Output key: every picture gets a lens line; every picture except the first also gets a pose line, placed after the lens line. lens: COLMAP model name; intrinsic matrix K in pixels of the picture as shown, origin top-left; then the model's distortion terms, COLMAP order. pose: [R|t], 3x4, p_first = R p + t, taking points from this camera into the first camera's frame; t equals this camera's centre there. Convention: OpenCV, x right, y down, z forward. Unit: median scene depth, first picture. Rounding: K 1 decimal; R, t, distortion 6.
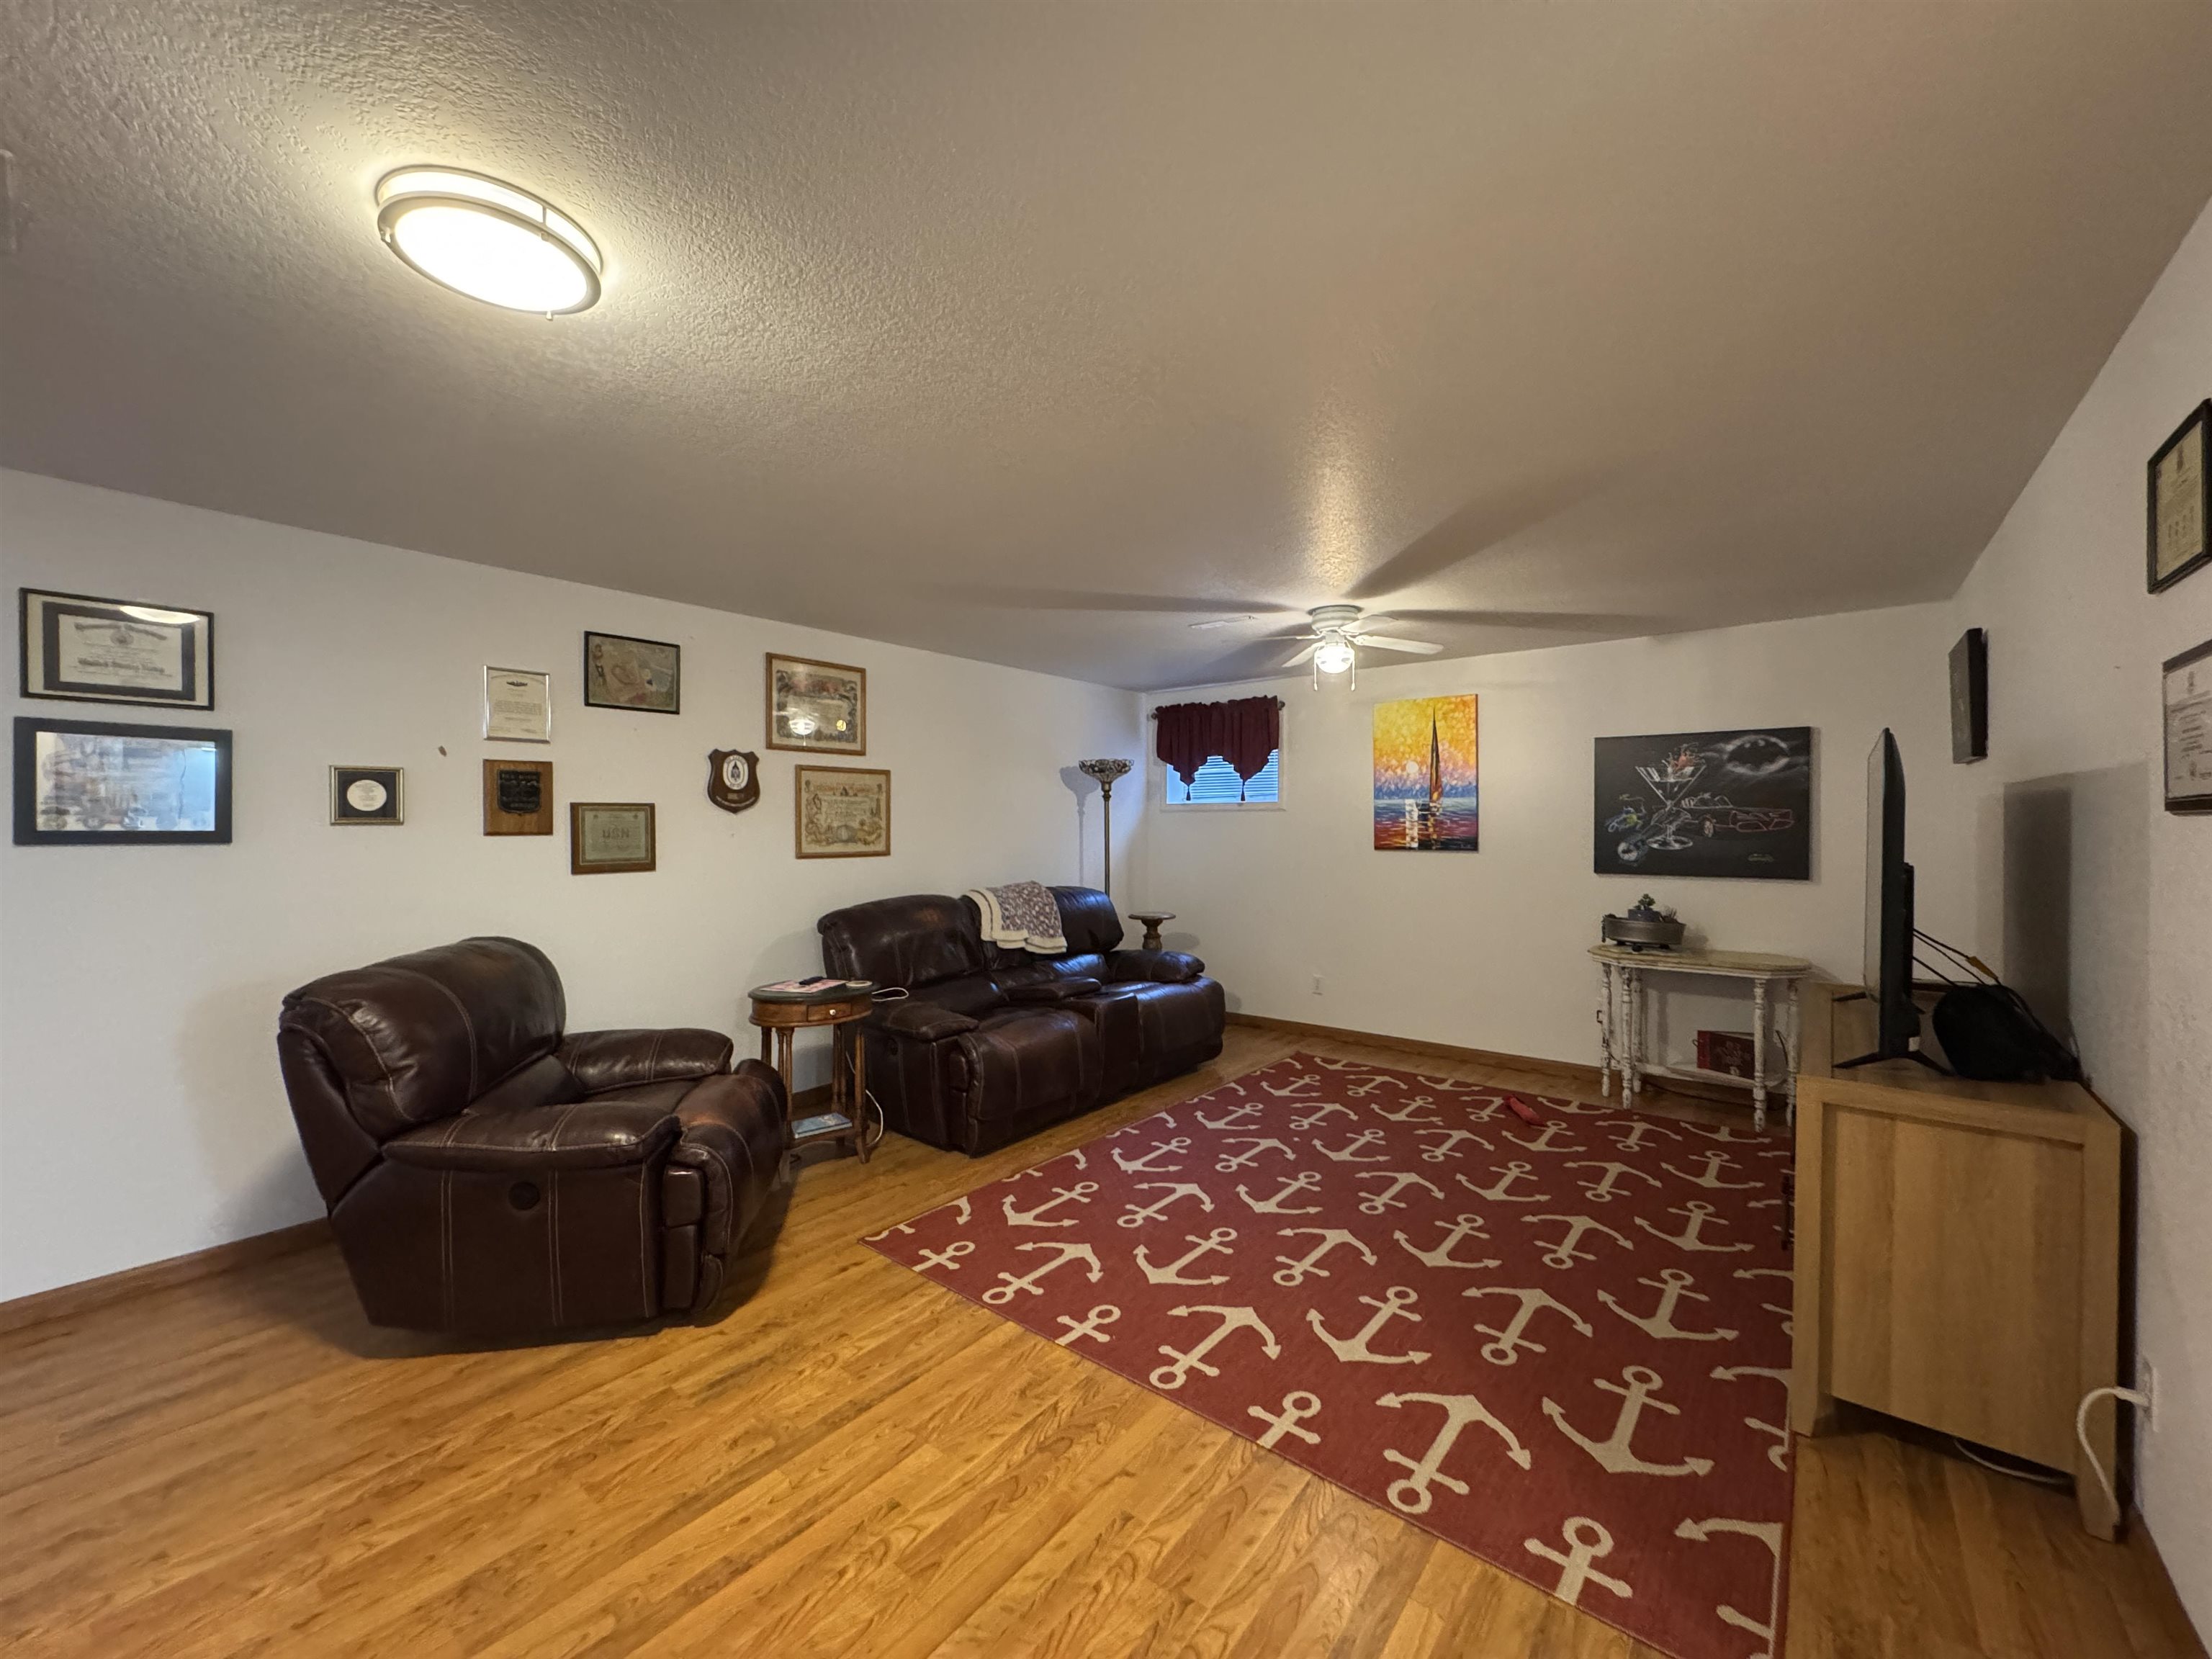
lens RADIAL K [[879.5, 0, 1104.1], [0, 879.5, 825.3], [0, 0, 1]] dist [-0.001380, -0.000082]
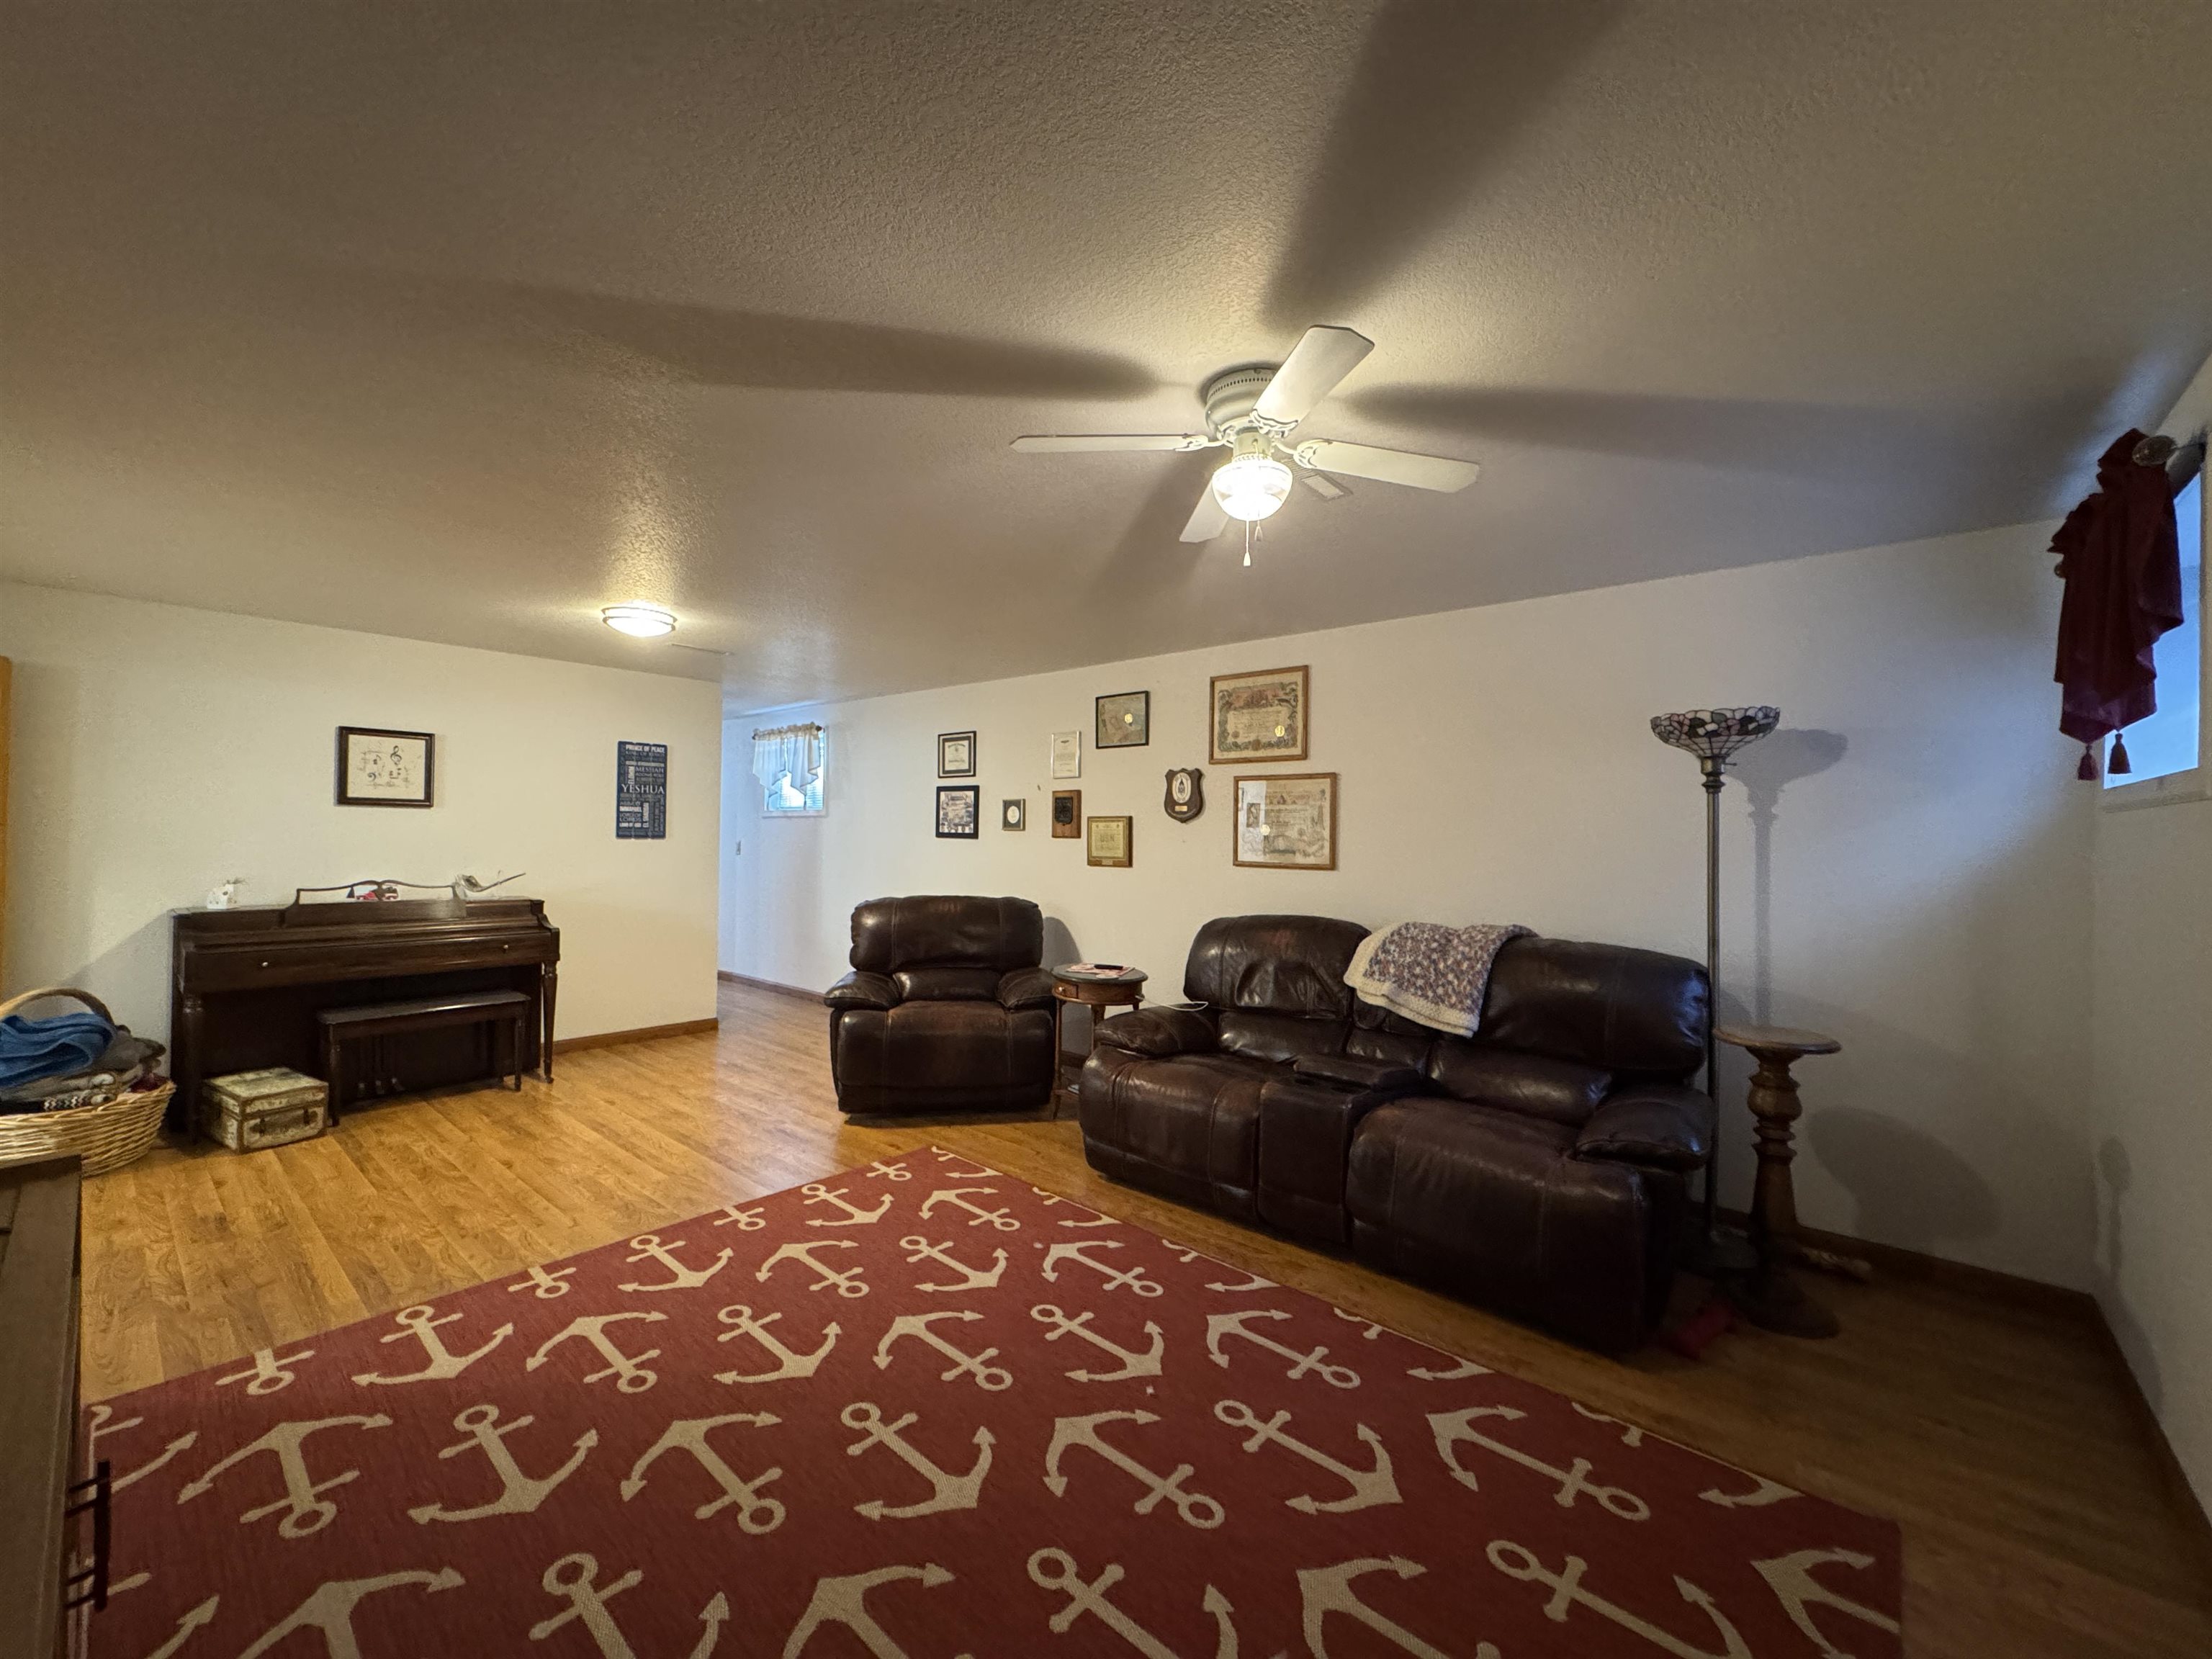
lens RADIAL K [[879.5, 0, 1105.5], [0, 879.5, 825.1], [0, 0, 1]] dist [-0.001380, -0.000082]
pose [[-0.034908, -0.008577, -0.999354, 0.849989], [-0.014098, 0.999868, -0.008089, 0.000196], [0.999291, 0.013806, -0.035025, 1.067444]]
